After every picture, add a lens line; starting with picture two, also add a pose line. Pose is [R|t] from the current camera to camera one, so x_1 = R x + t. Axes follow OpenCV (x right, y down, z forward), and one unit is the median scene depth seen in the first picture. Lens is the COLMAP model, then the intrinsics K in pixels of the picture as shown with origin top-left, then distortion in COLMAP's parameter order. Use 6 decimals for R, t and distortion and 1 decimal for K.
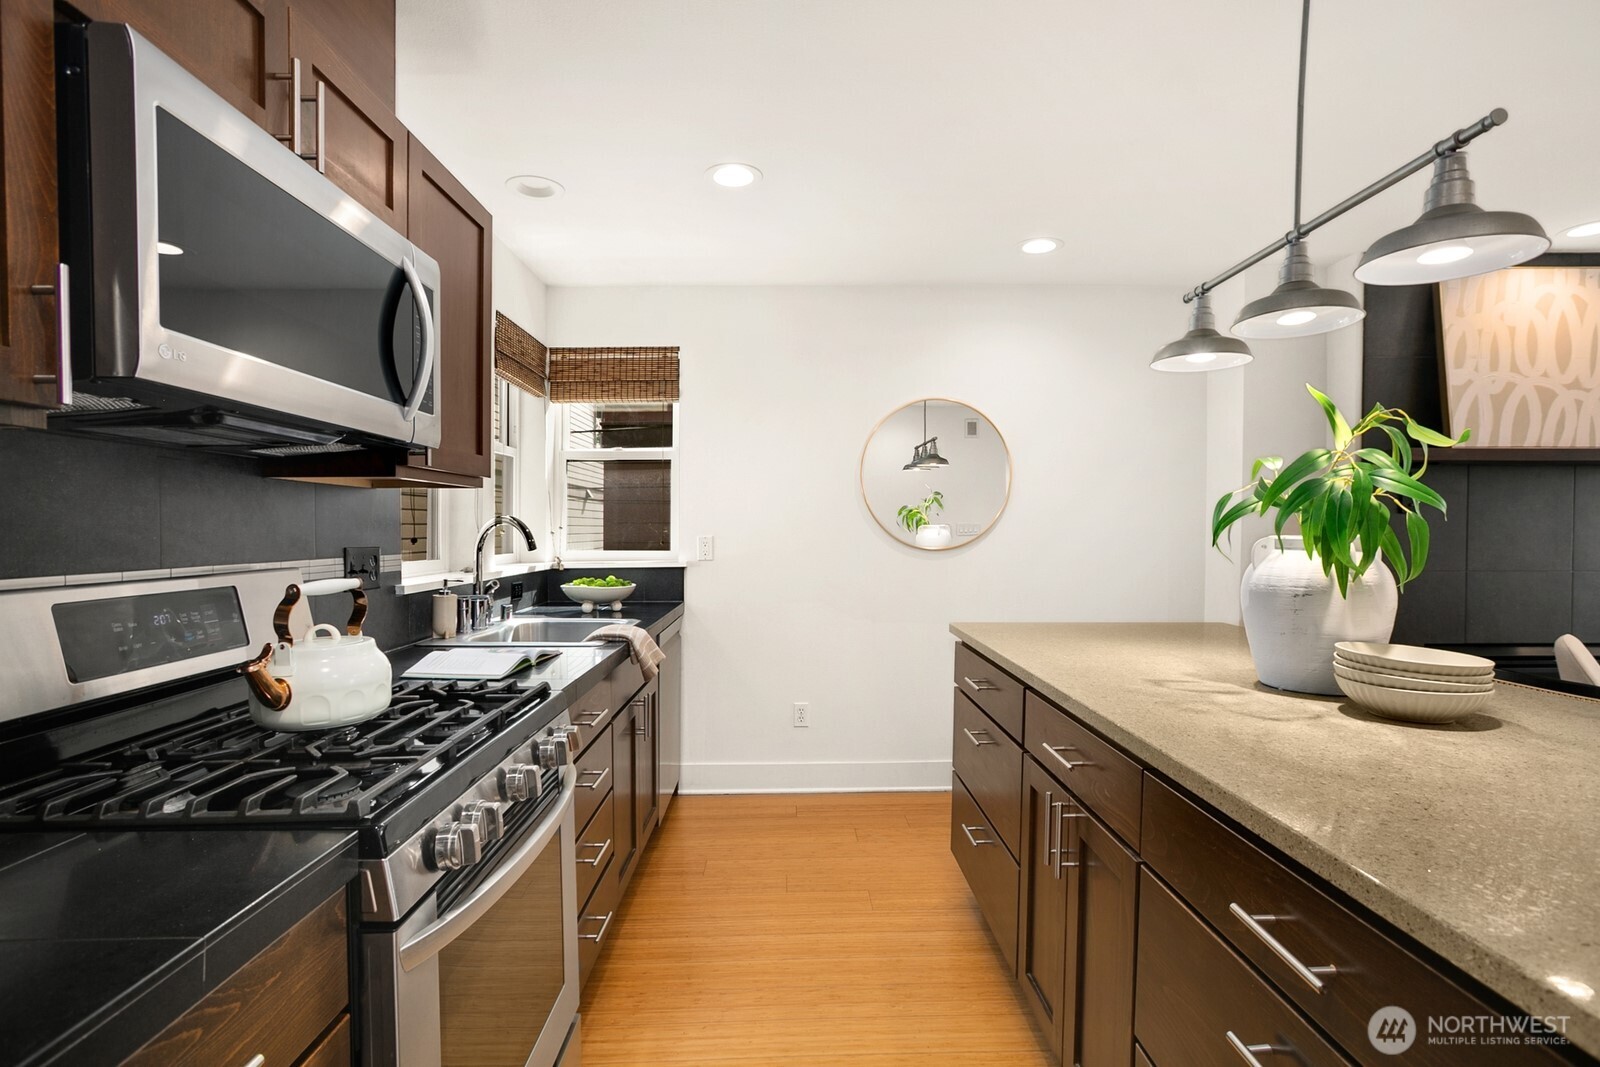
lens RADIAL K [[776.6, 0, 798.7], [0, 776.6, 534.8], [0, 0, 1]] dist [-0.017633, 0.006024]
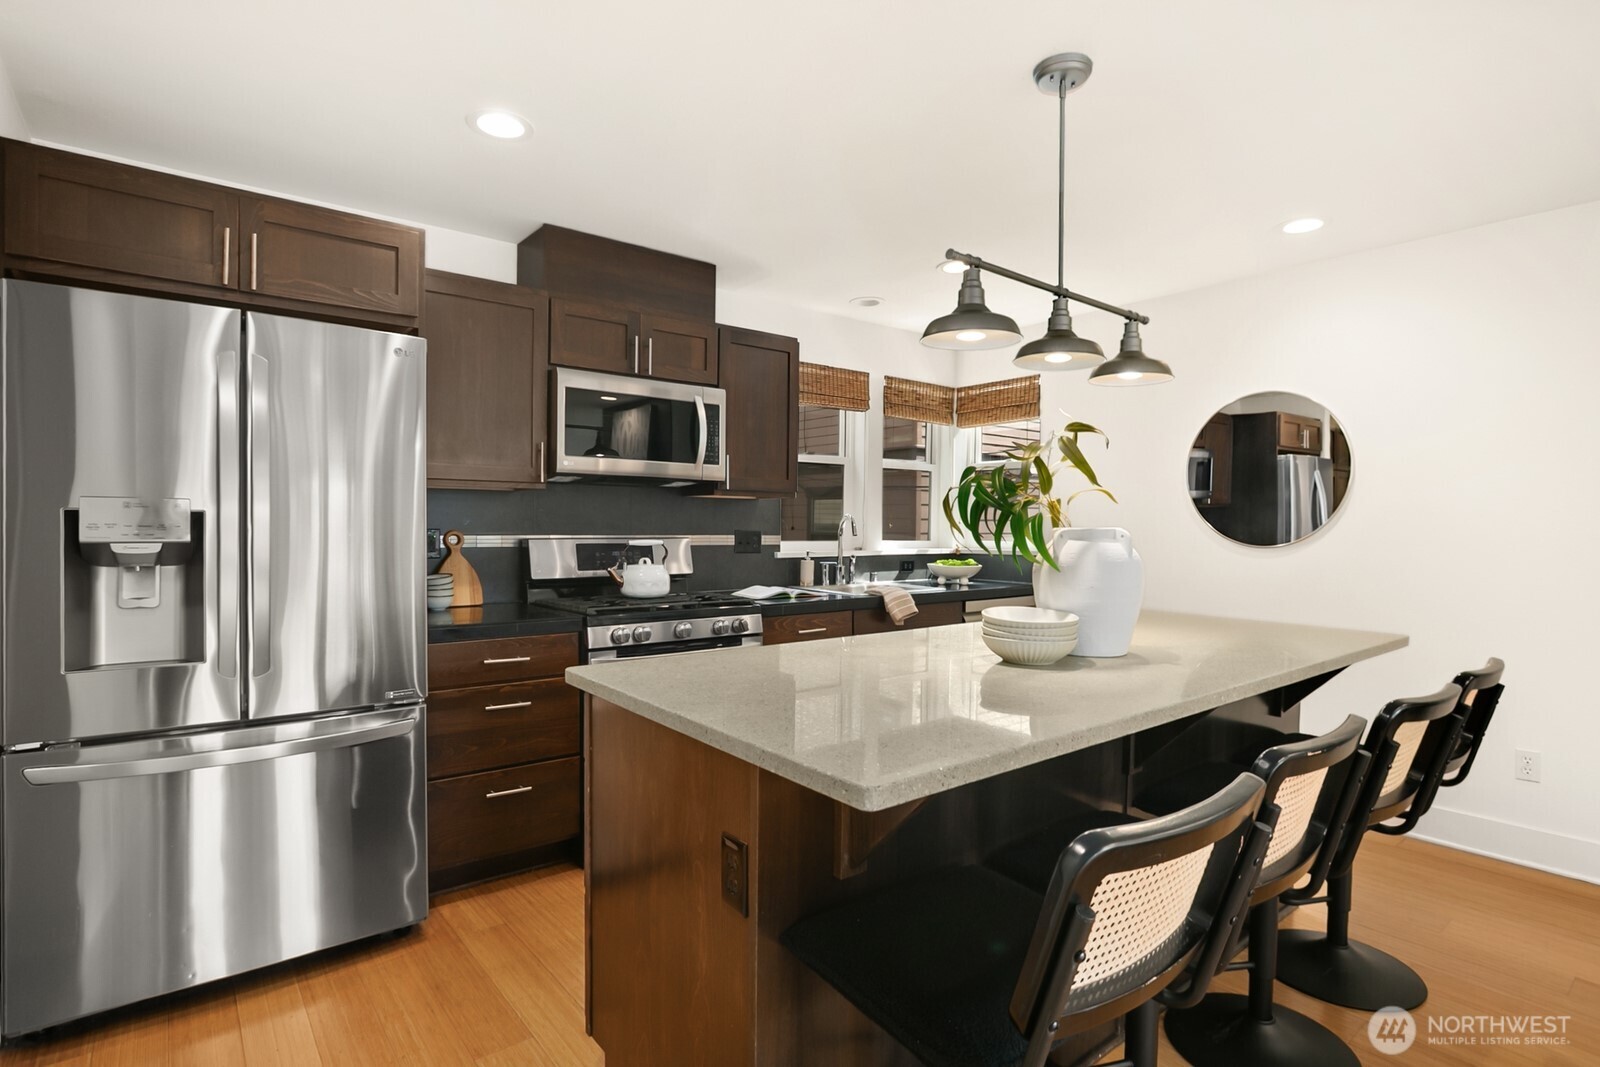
lens RADIAL K [[776.6, 0, 783.0], [0, 776.6, 534.7], [0, 0, 1]] dist [-0.017633, 0.006024]
pose [[0.617599, 0.017800, -0.786292, 0.645685], [-0.016897, 0.999813, 0.009362, 0.004775], [0.786312, 0.007505, 0.617785, -0.072636]]
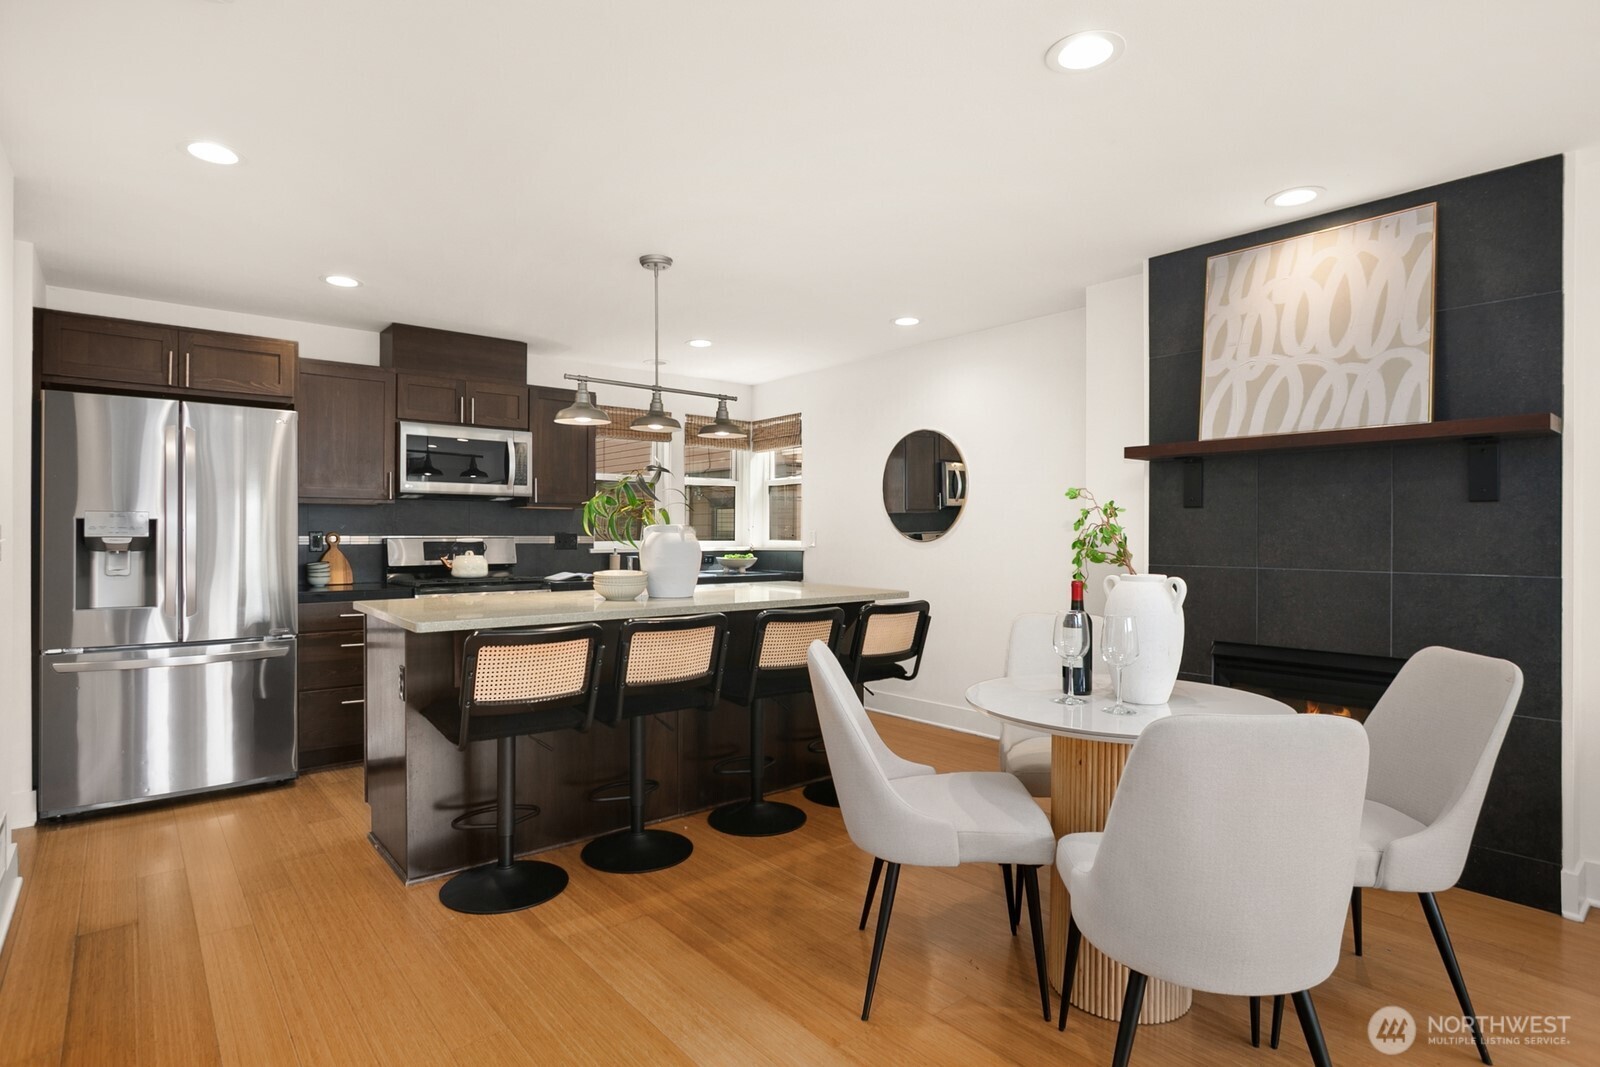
lens RADIAL K [[806.2, 0, 788.2], [0, 806.2, 532.6], [0, 0, 1]] dist [-0.017268, 0.003960]
pose [[0.631577, 0.000741, -0.775313, 1.307622], [-0.009350, 0.999934, -0.006661, 0.018216], [0.775257, 0.011456, 0.631542, -0.076369]]
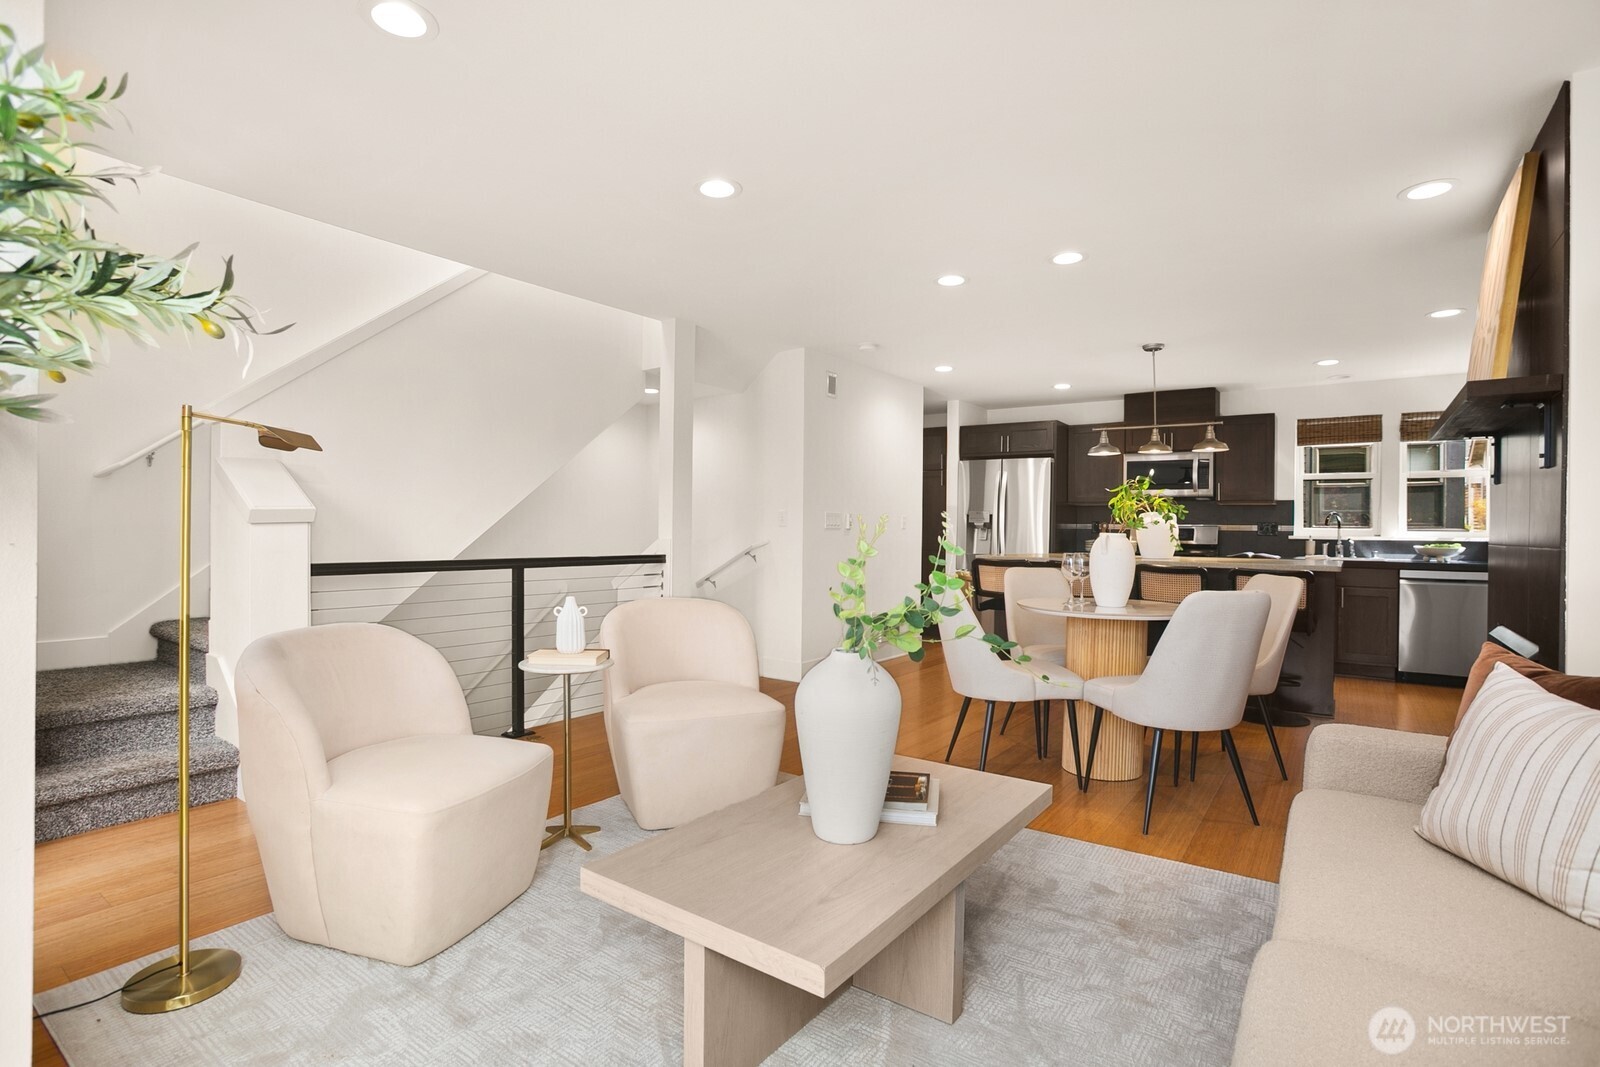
lens RADIAL K [[776.6, 0, 803.0], [0, 776.6, 527.1], [0, 0, 1]] dist [-0.017633, 0.006024]
pose [[-0.585246, -0.006248, -0.810832, 2.182689], [-0.021671, 0.999734, 0.007938, 0.034246], [0.810566, 0.022218, -0.585225, 0.894372]]
